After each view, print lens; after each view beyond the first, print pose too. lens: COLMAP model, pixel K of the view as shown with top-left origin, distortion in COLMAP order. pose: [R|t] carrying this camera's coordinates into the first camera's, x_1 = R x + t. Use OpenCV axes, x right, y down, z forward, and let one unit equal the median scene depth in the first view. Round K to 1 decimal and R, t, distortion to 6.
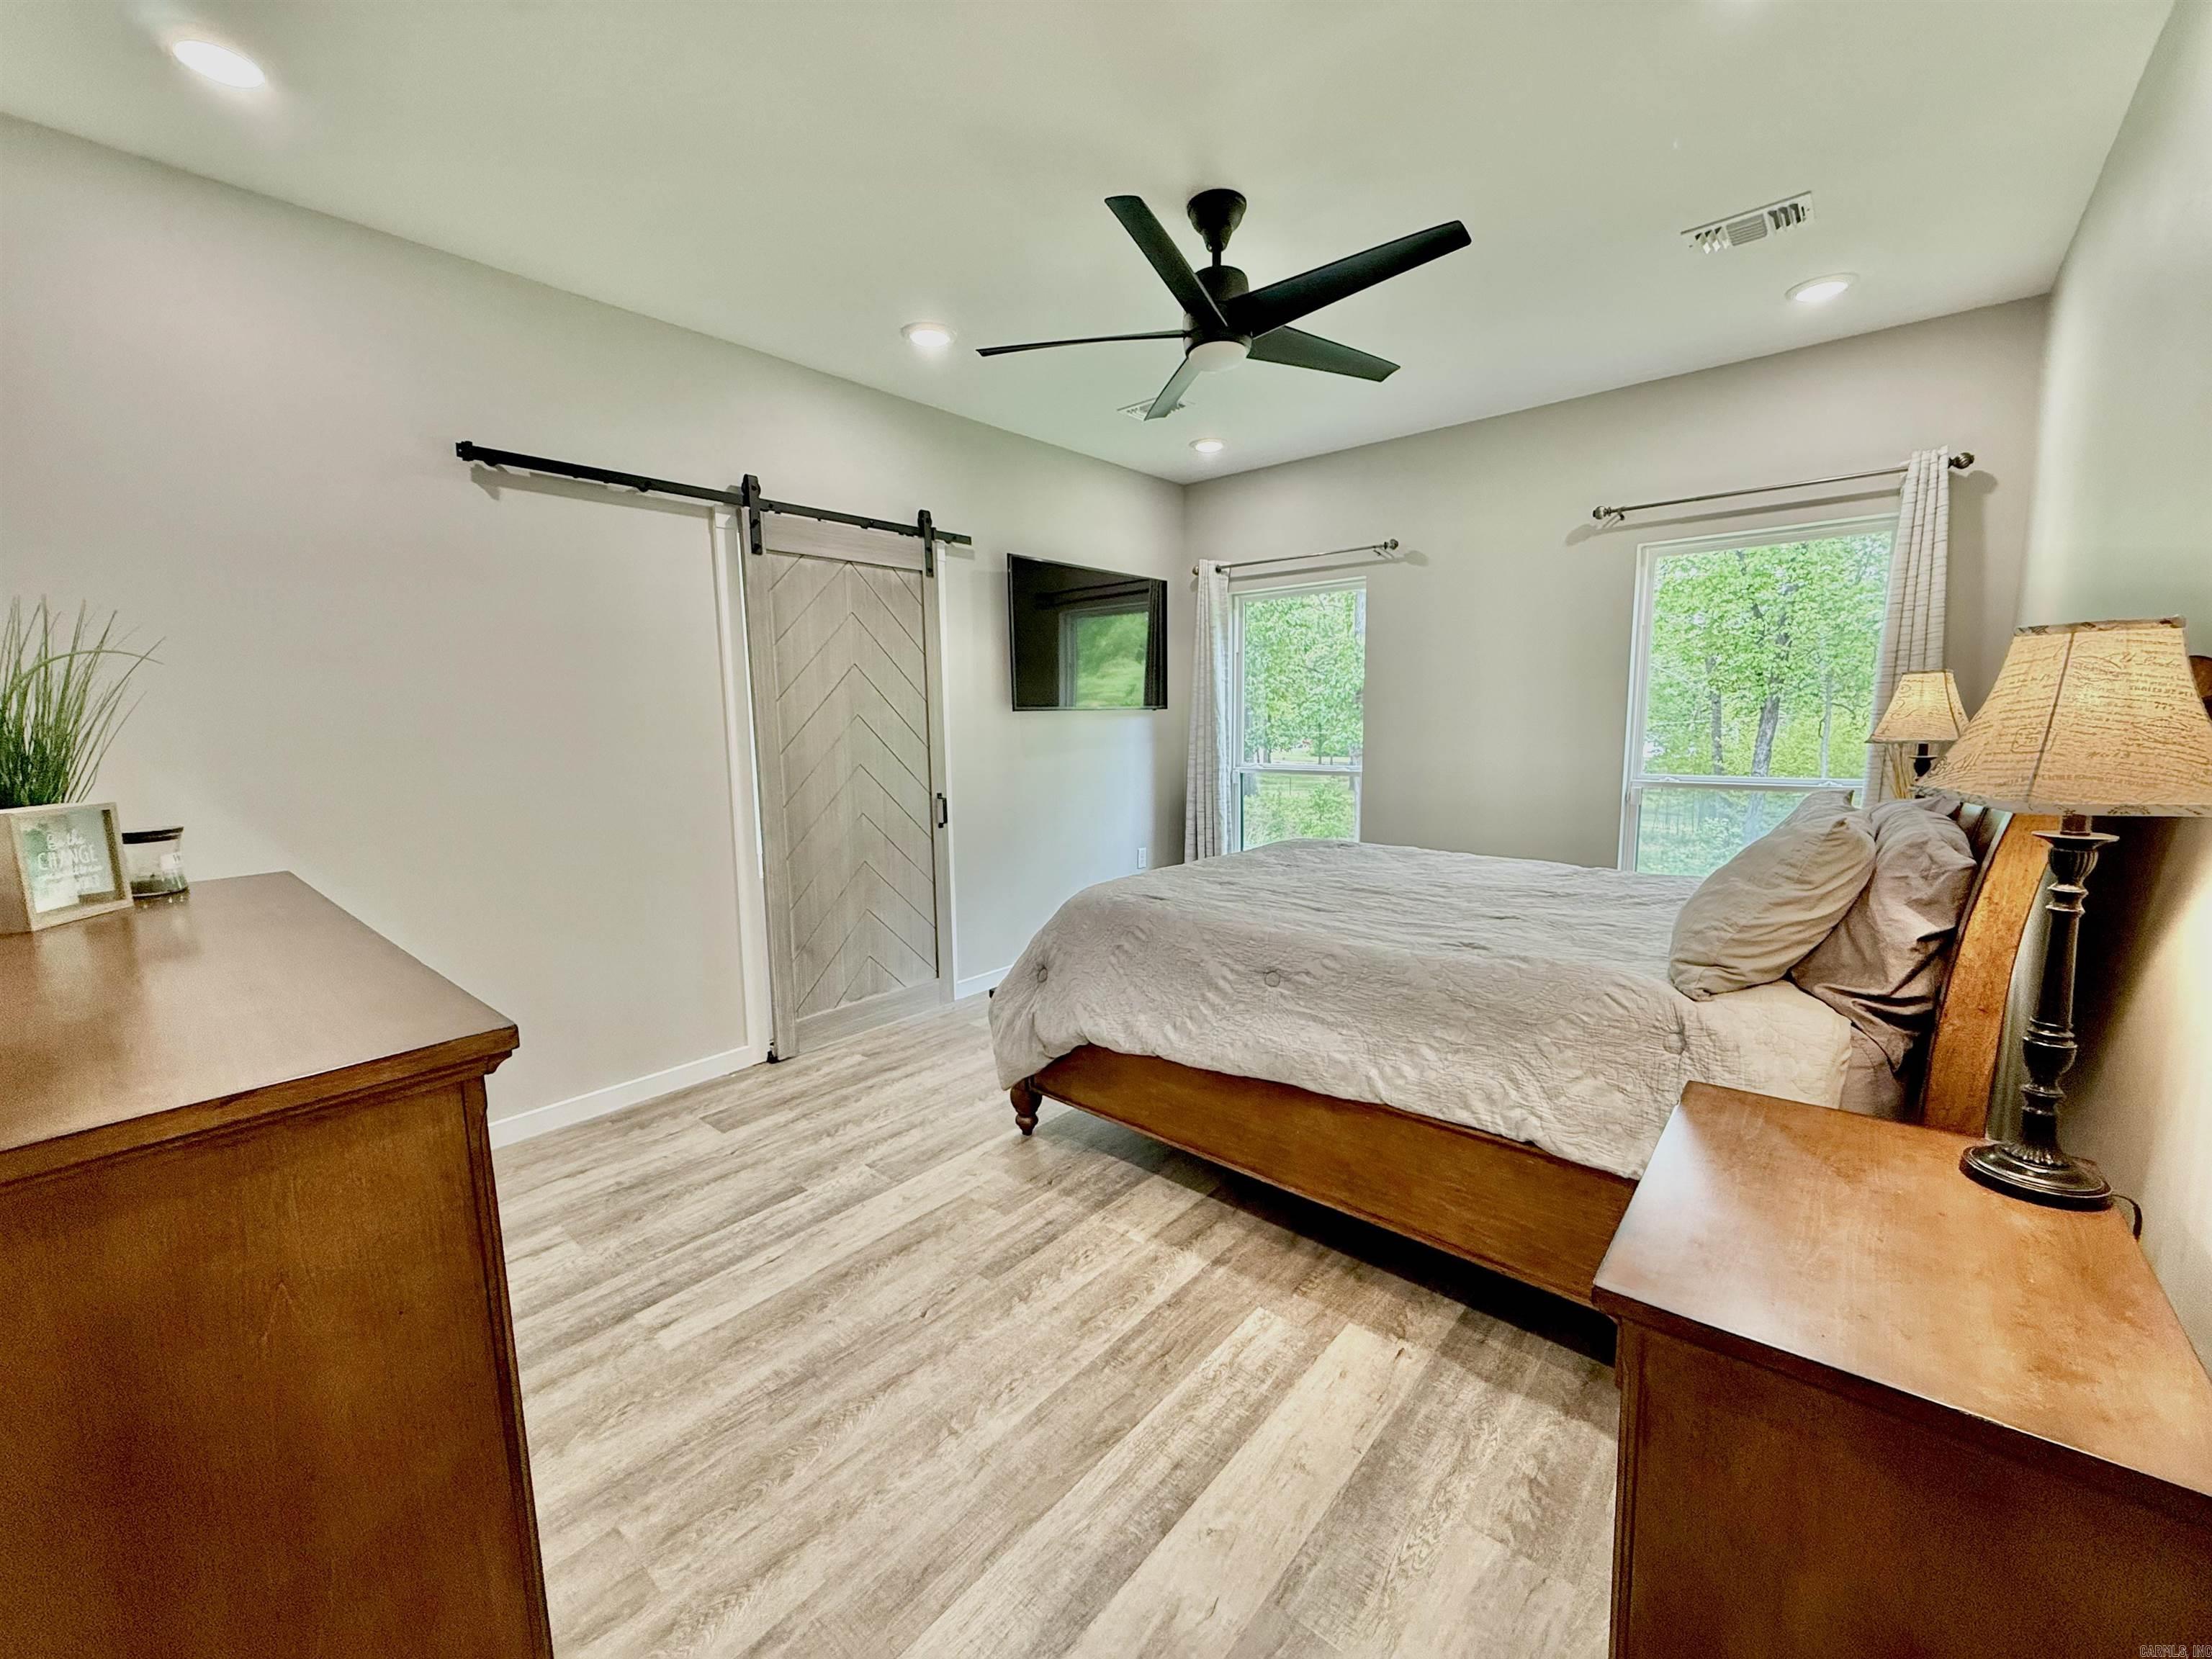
lens RADIAL K [[885.3, 0, 1103.7], [0, 885.3, 831.8], [0, 0, 1]] dist [0.003487, -0.003233]
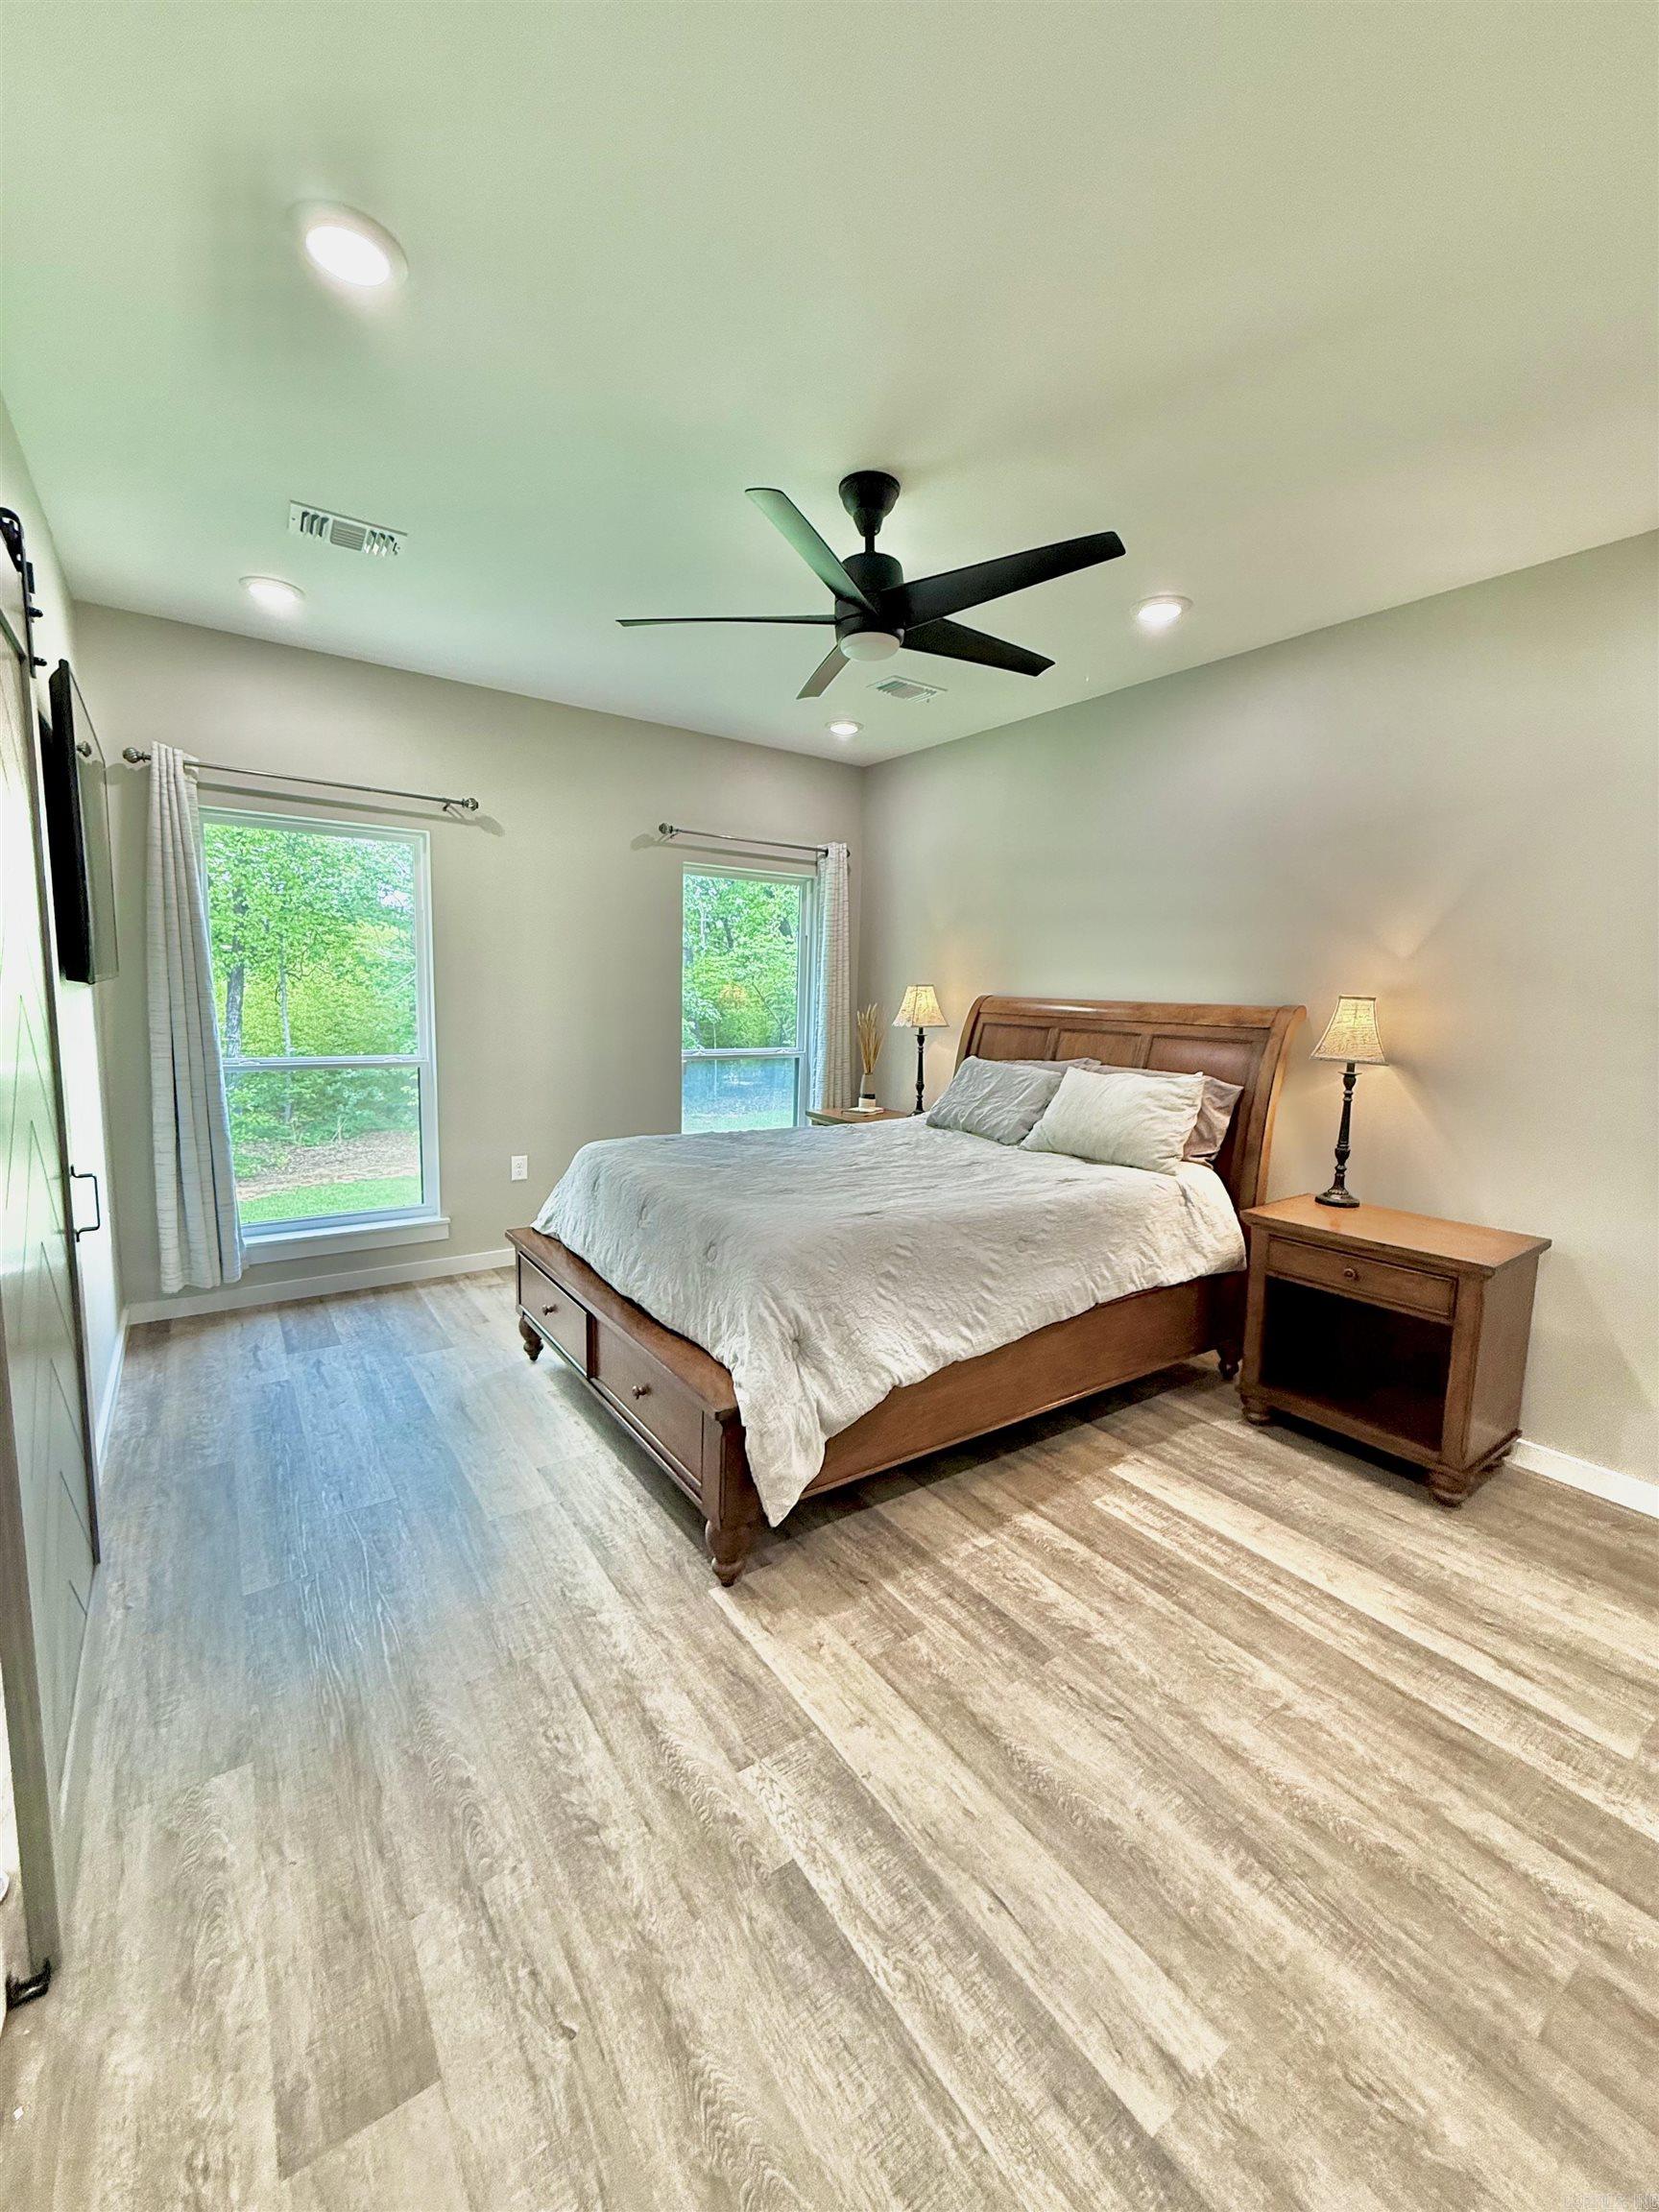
lens RADIAL K [[881.3, 0, 828.3], [0, 881.3, 1099.4], [0, 0, 1]] dist [0.000251, 0.000272]
pose [[0.235469, -0.101152, 0.966604, -0.978392], [0.093359, 0.992324, 0.081101, -0.144684], [-0.967387, 0.071145, 0.243105, 0.956324]]
